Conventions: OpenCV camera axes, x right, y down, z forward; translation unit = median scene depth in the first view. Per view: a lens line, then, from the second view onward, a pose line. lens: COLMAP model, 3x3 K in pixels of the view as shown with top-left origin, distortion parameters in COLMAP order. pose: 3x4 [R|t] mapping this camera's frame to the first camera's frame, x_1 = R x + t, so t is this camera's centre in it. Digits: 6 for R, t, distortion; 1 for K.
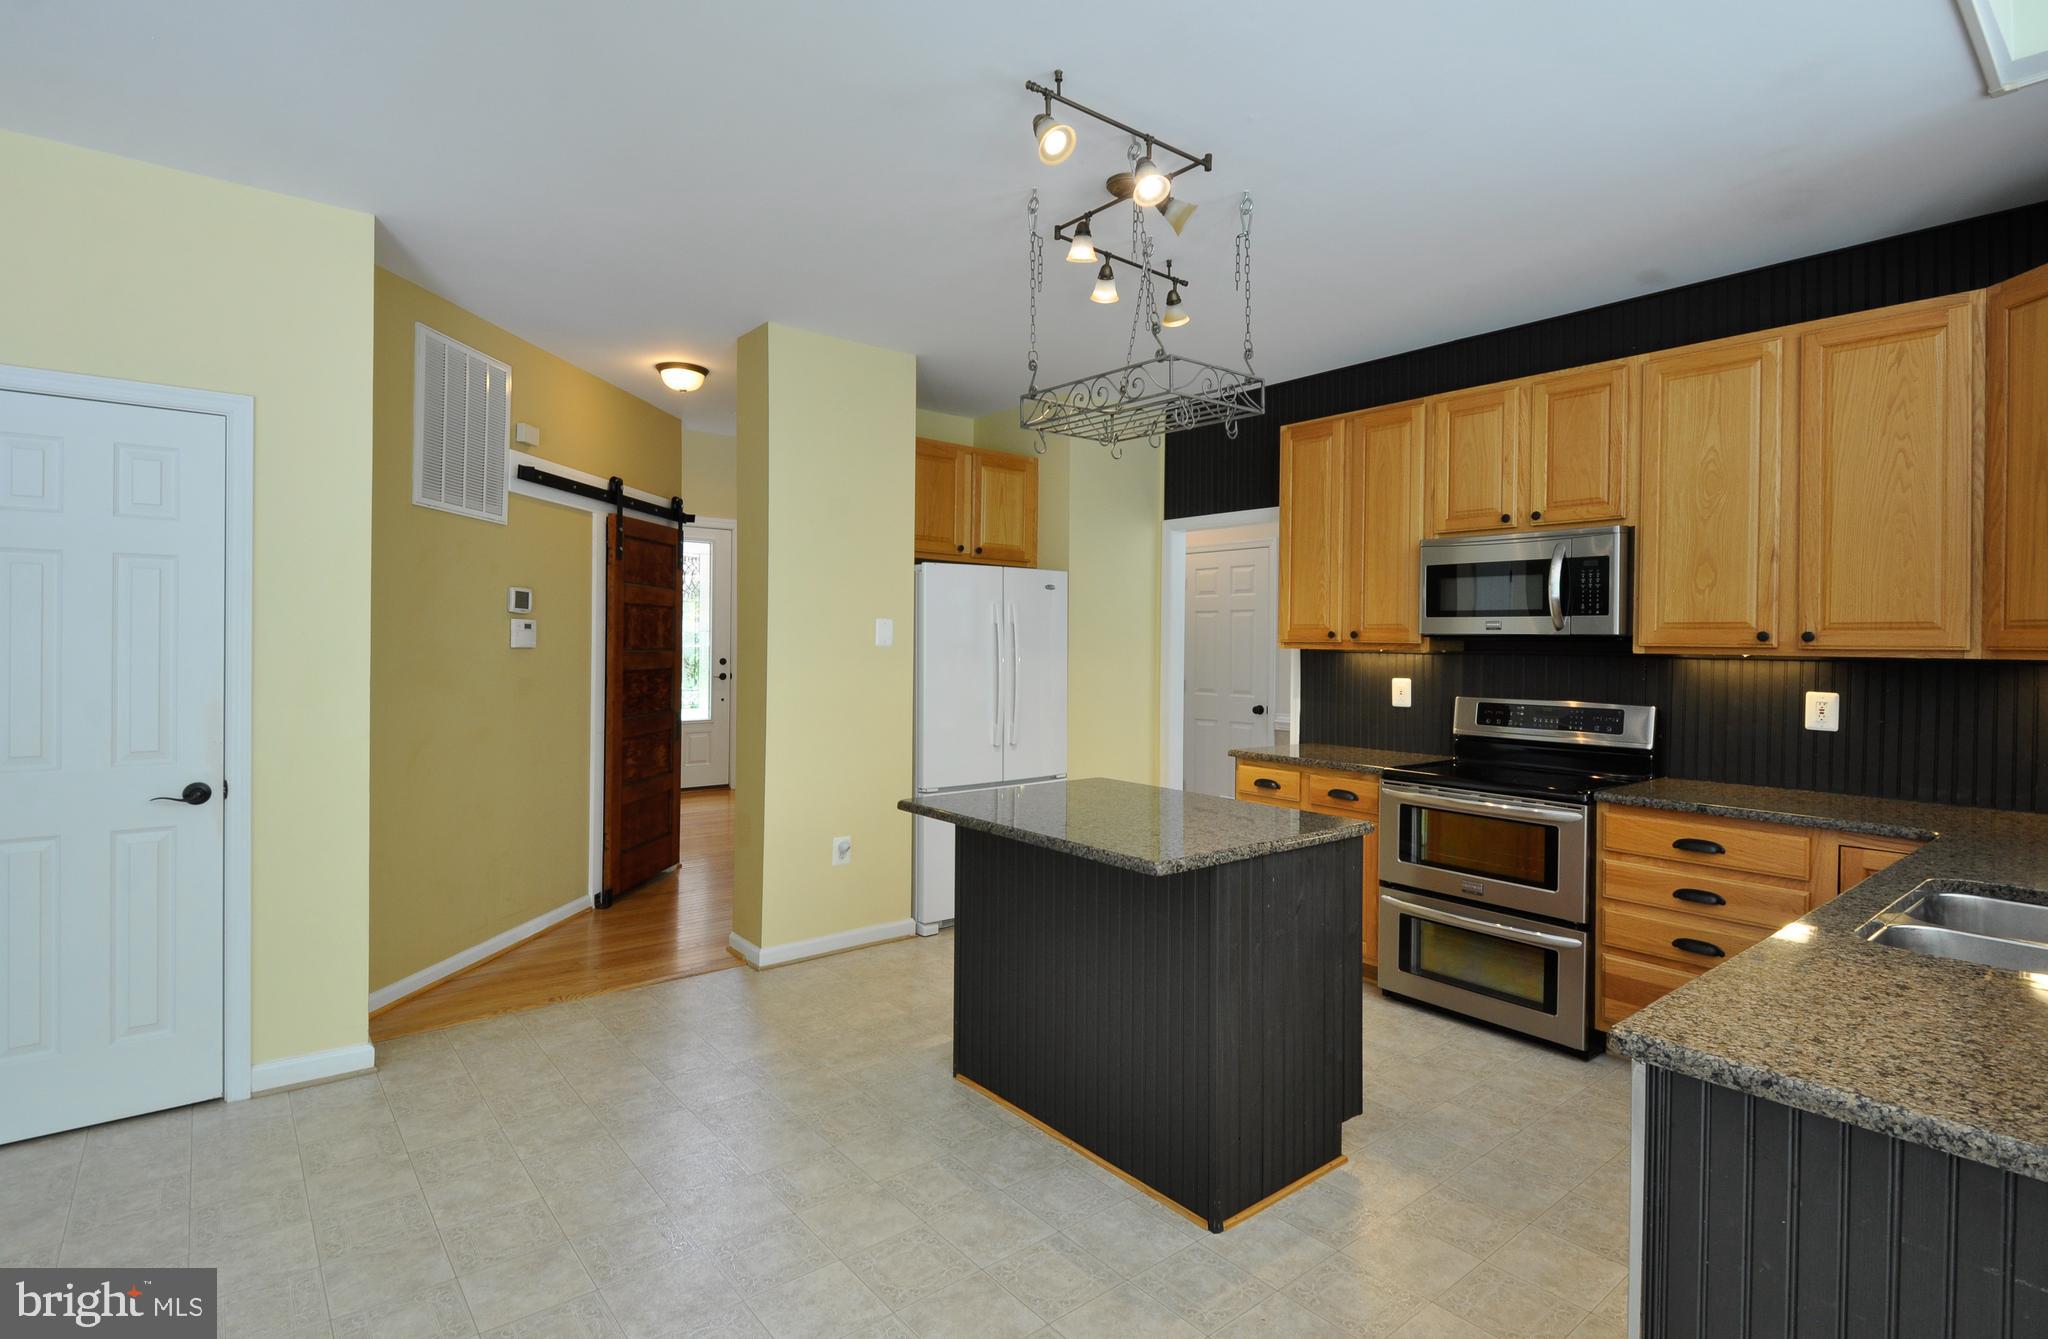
lens RADIAL K [[975.3, 0, 1034.3], [0, 975.3, 657.8], [0, 0, 1]] dist [0.016385, -0.004395]
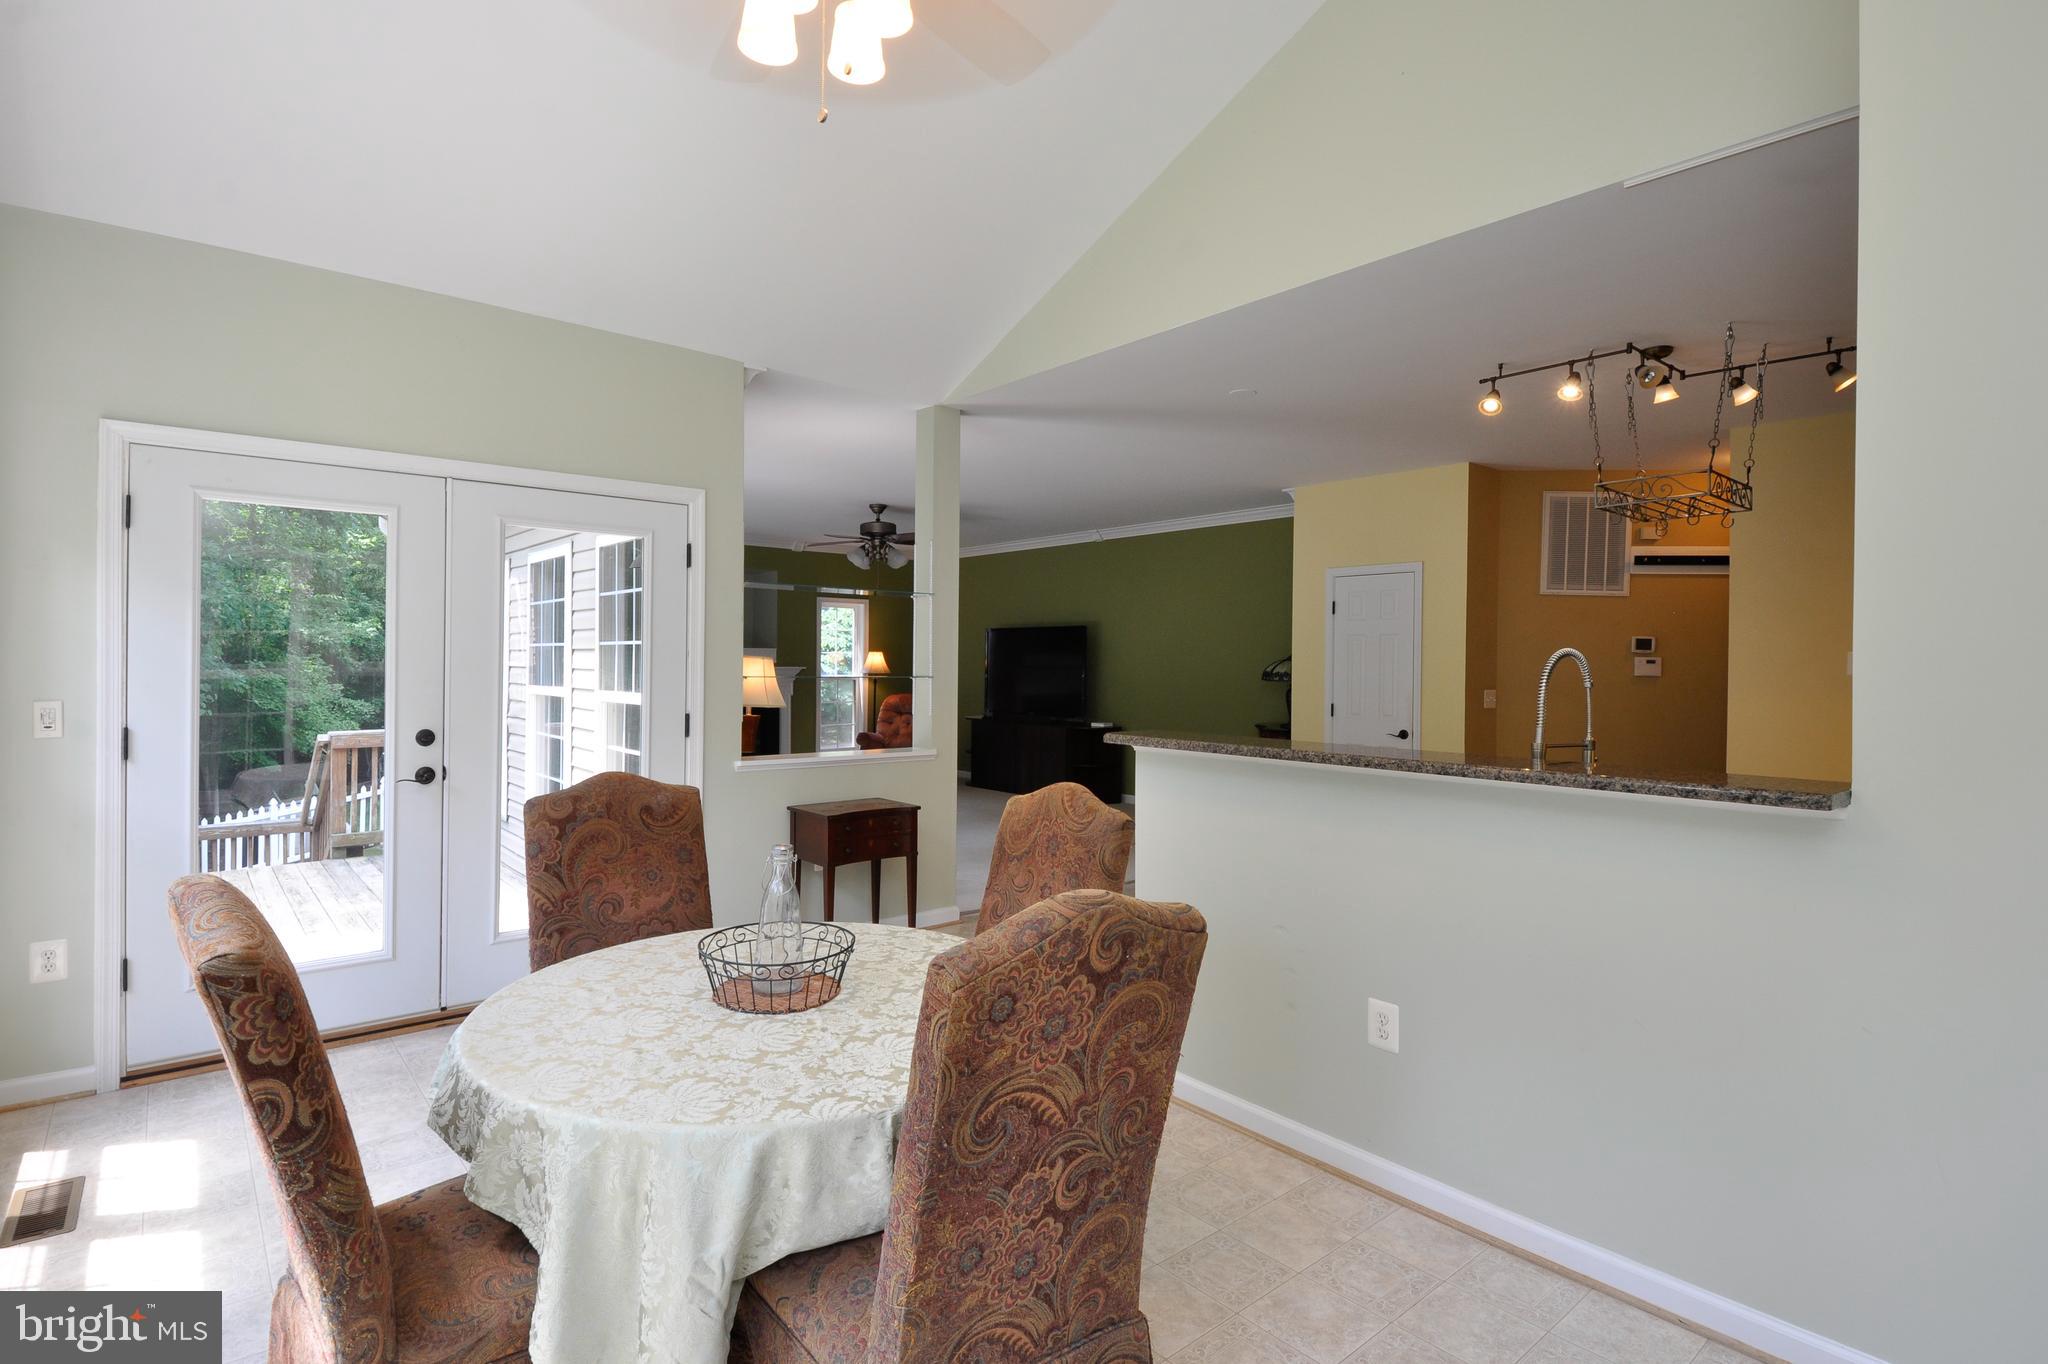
lens RADIAL K [[1025.7, 0, 1028.2], [0, 1025.7, 680.1], [0, 0, 1]] dist [0.002421, -0.000112]
pose [[0.032632, 0.006686, -0.999445, 1.121405], [-0.031515, 0.999487, 0.005657, 0.016914], [0.998970, 0.031313, 0.032826, 0.023720]]
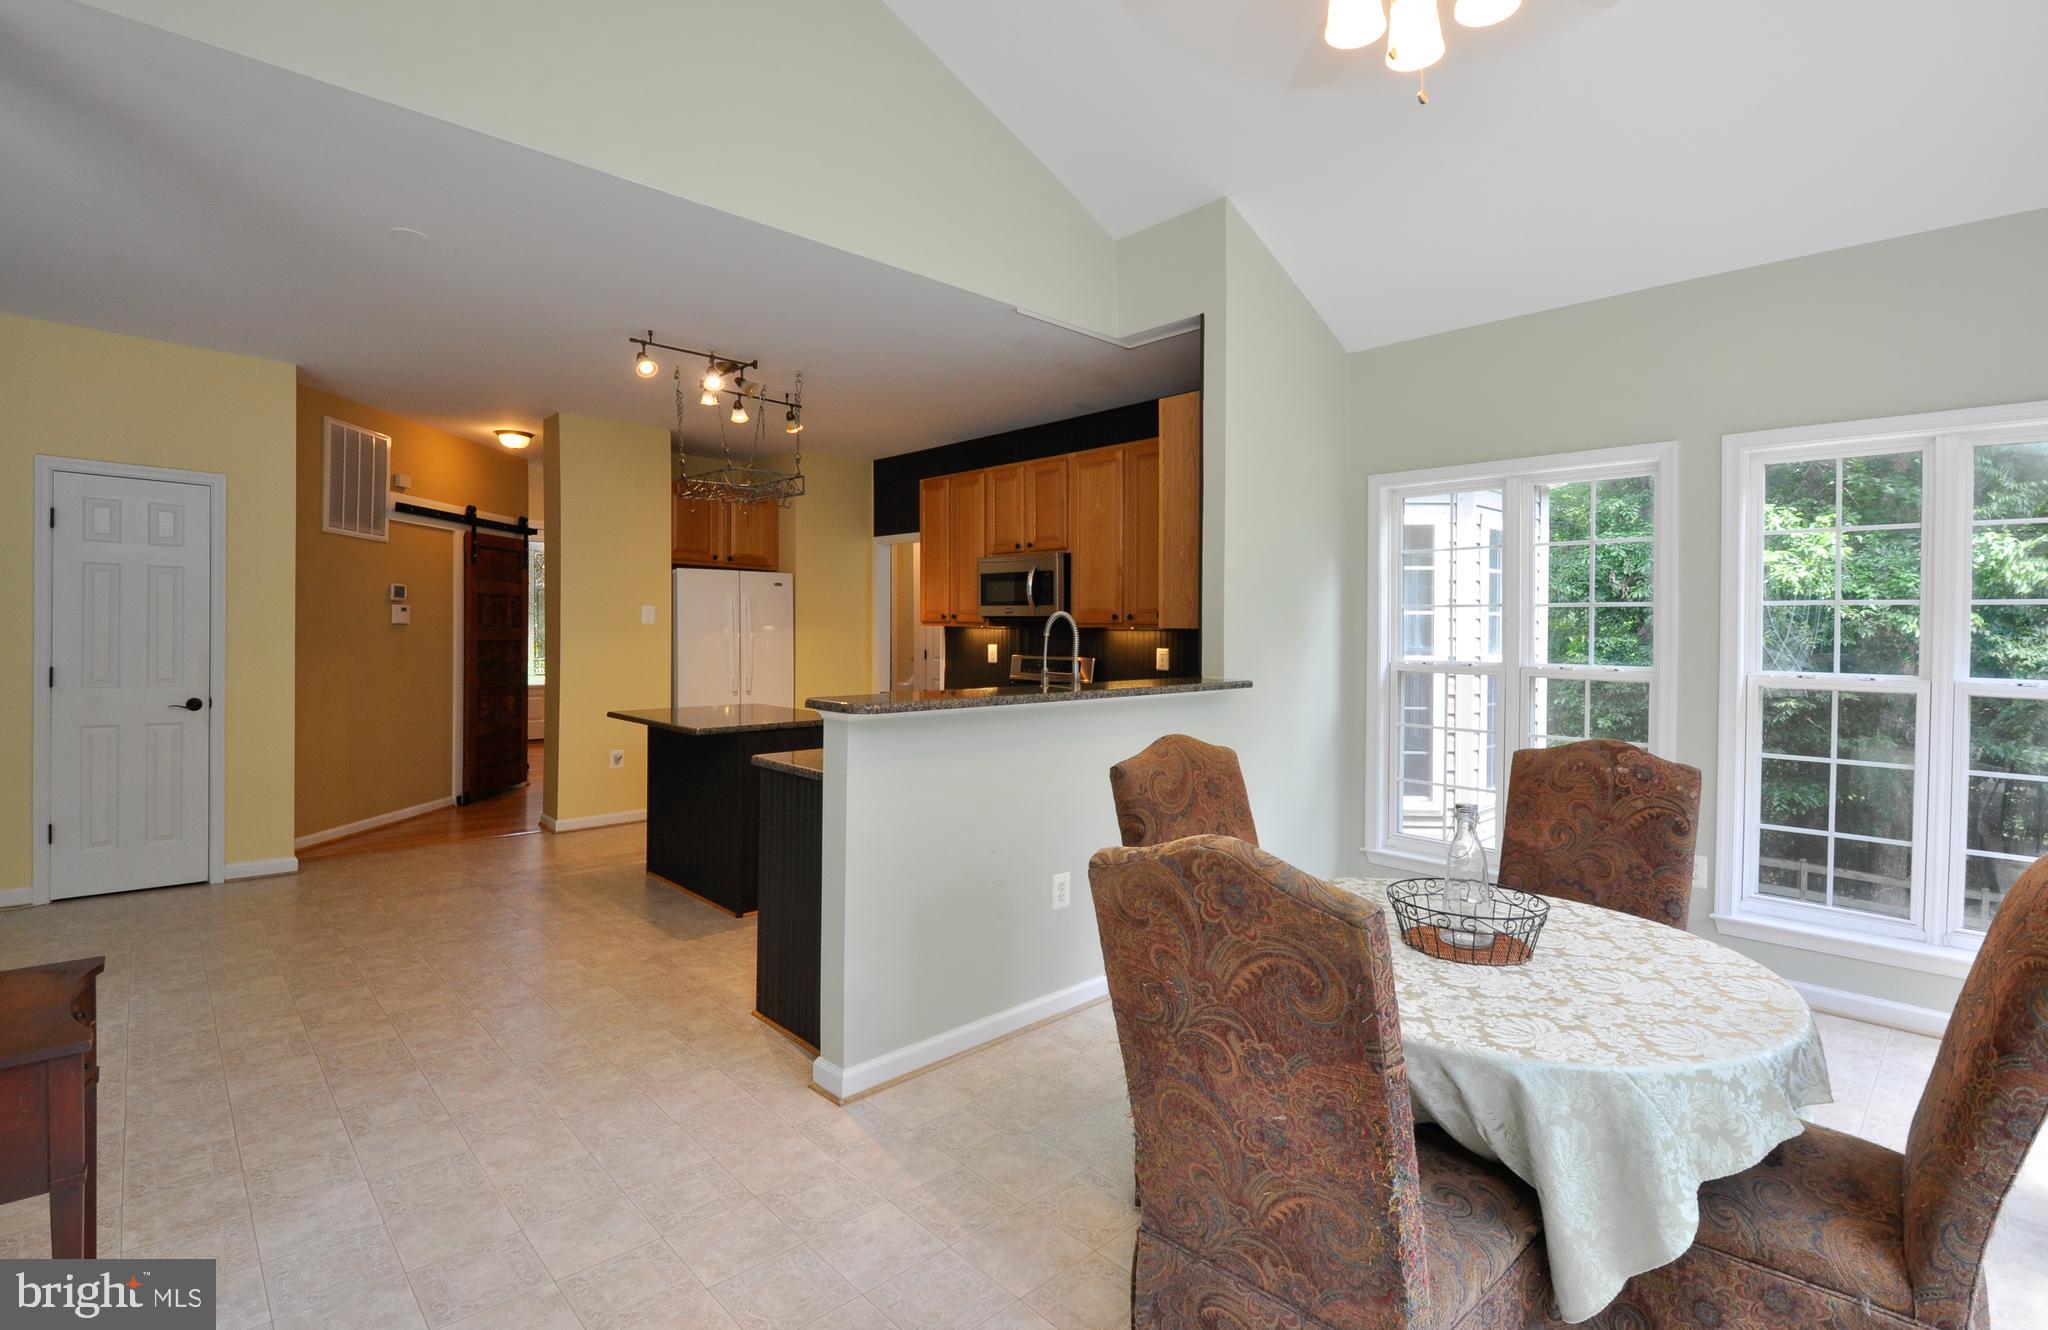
lens RADIAL K [[923.0, 0, 1033.1], [0, 923.0, 645.9], [0, 0, 1]] dist [-0.016999, -0.003052]
pose [[0.996780, 0.000406, 0.080182, 0.367726], [-0.000701, 0.999993, 0.003655, 0.019637], [-0.080180, -0.003700, 0.996774, -0.523382]]
